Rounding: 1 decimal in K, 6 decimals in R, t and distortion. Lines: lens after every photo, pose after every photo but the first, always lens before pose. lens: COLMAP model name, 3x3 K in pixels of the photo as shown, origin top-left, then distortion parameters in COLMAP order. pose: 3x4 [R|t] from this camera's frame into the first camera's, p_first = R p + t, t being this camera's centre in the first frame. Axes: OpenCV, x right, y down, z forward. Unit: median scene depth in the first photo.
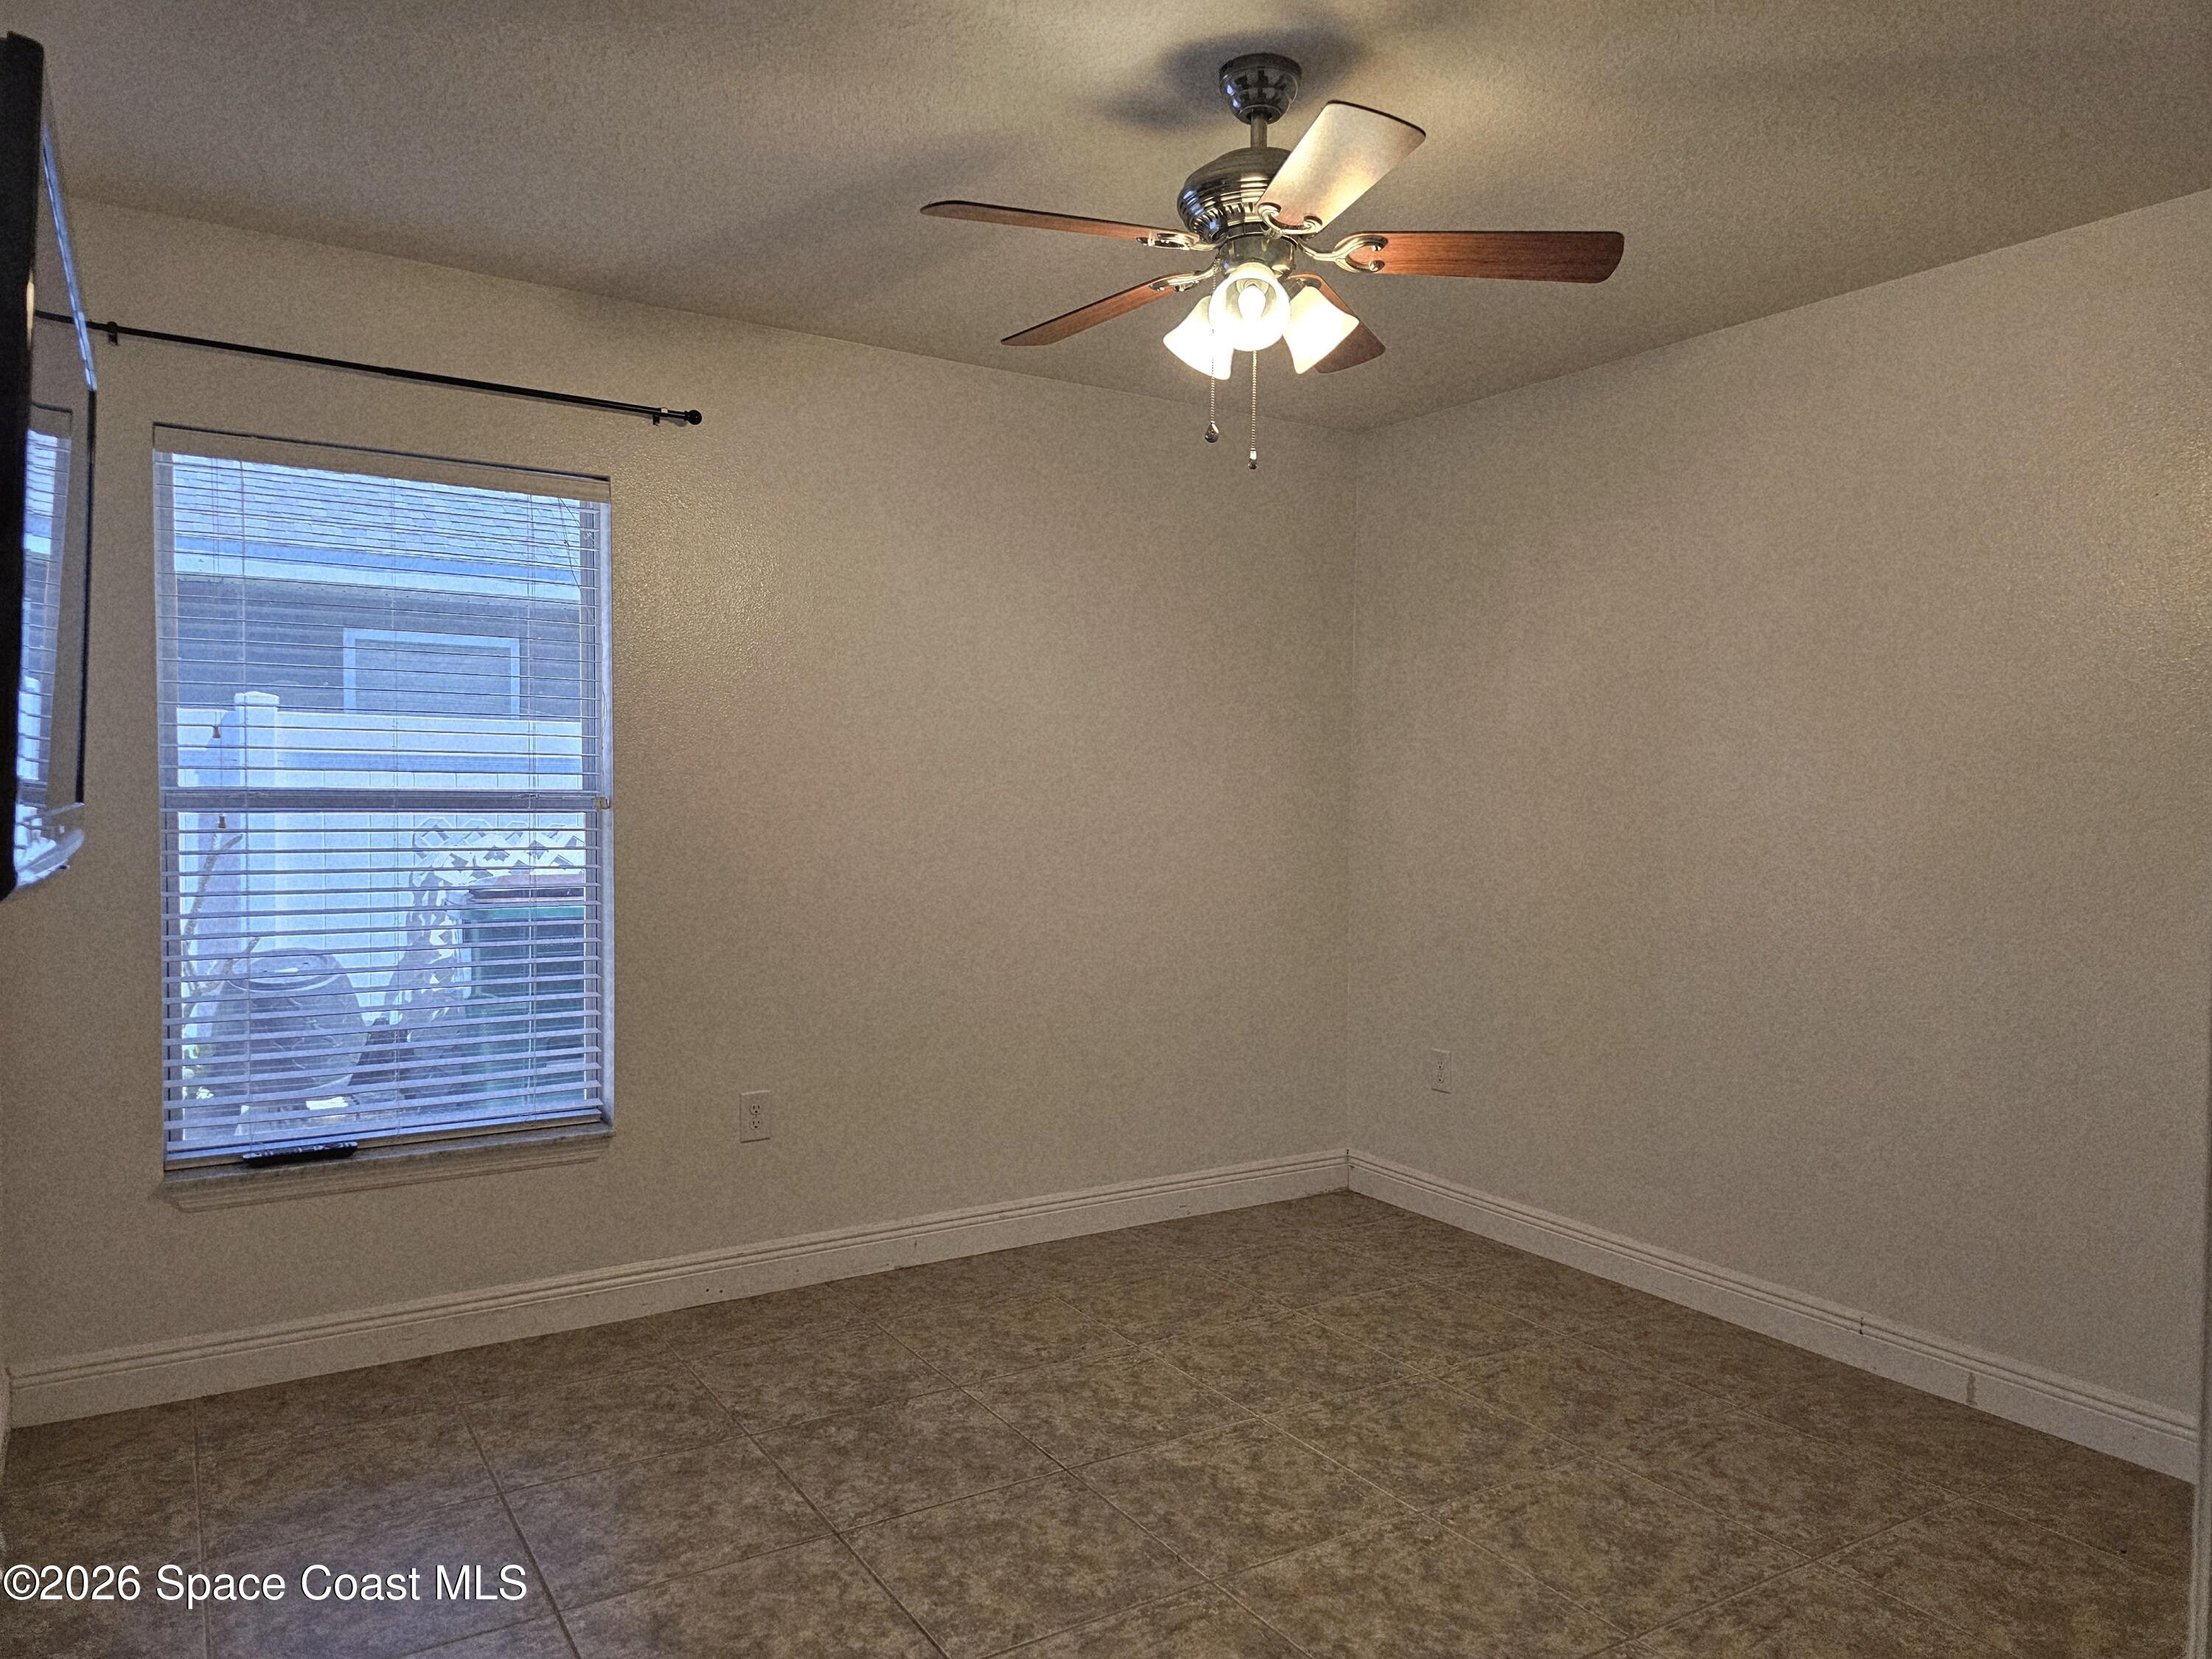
lens RADIAL K [[1499.7, 0, 1117.9], [0, 1499.7, 814.8], [0, 0, 1]] dist [0.060916, -0.062512]
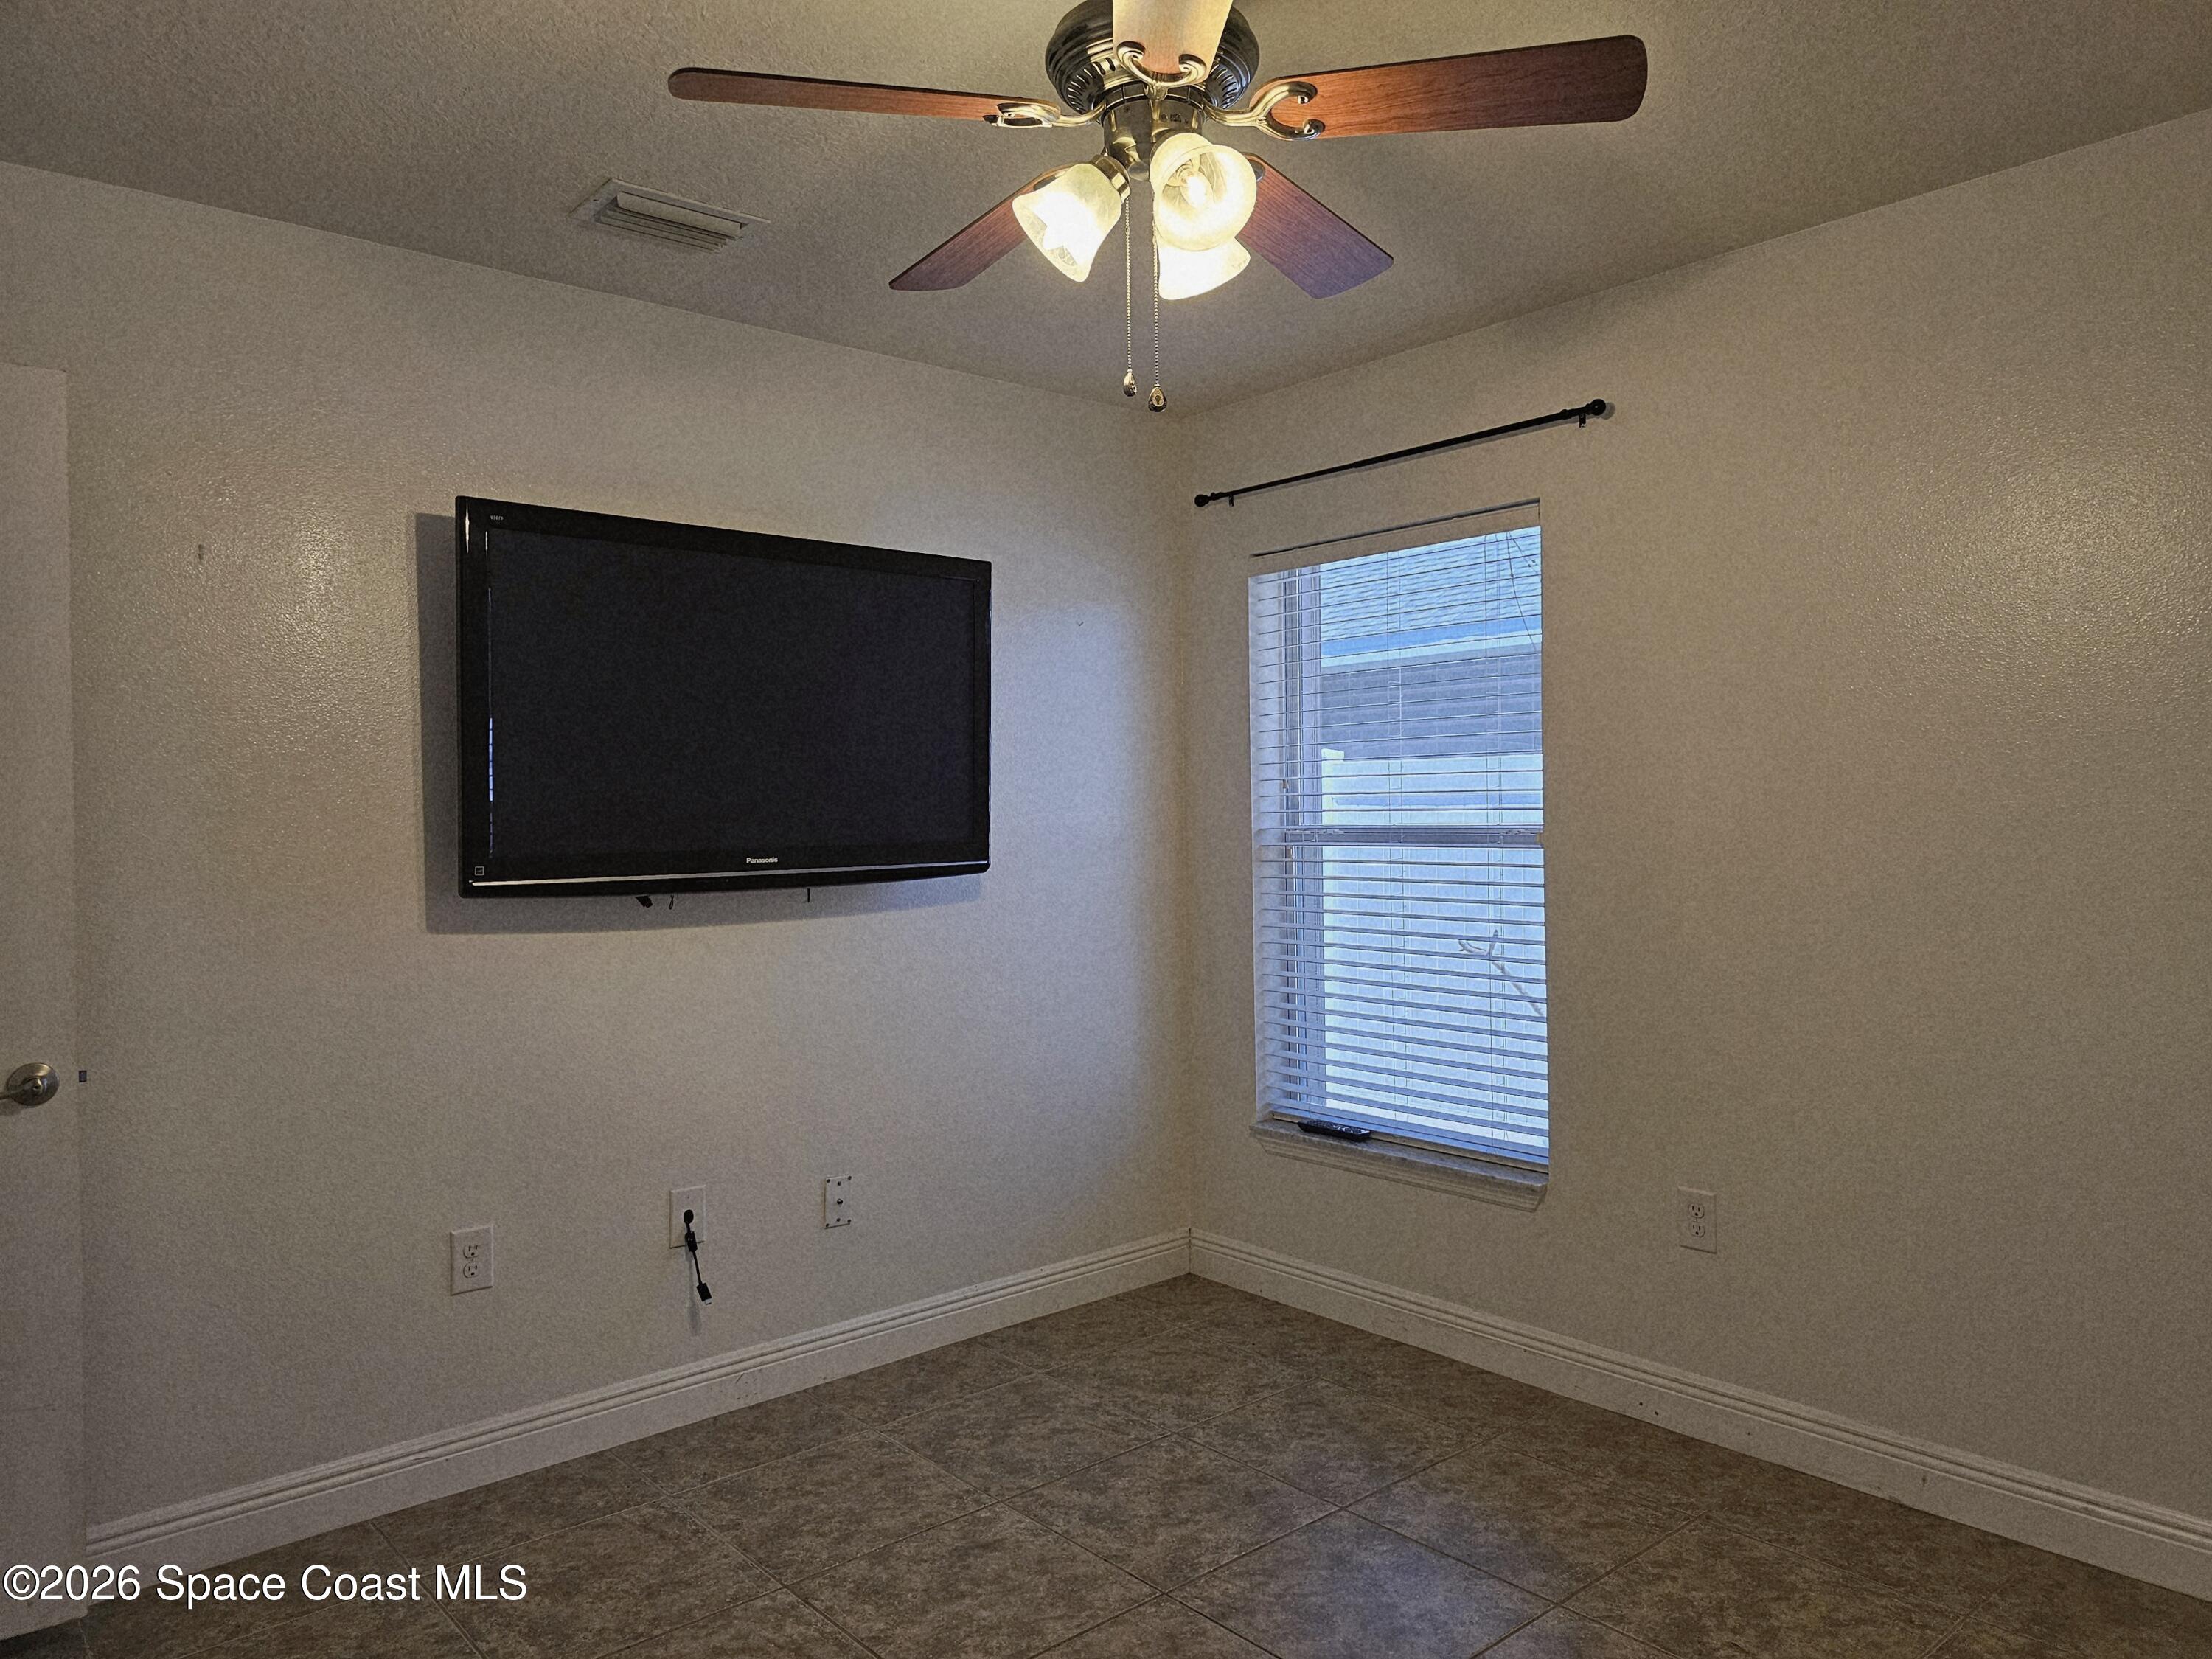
lens RADIAL K [[1499.7, 0, 1117.9], [0, 1499.7, 814.8], [0, 0, 1]] dist [0.060916, -0.062512]
pose [[0.149031, -0.016065, -0.988702, 0.611896], [-0.006915, 0.999827, -0.017288, -0.004951], [0.988808, 0.009413, 0.148894, 0.647447]]
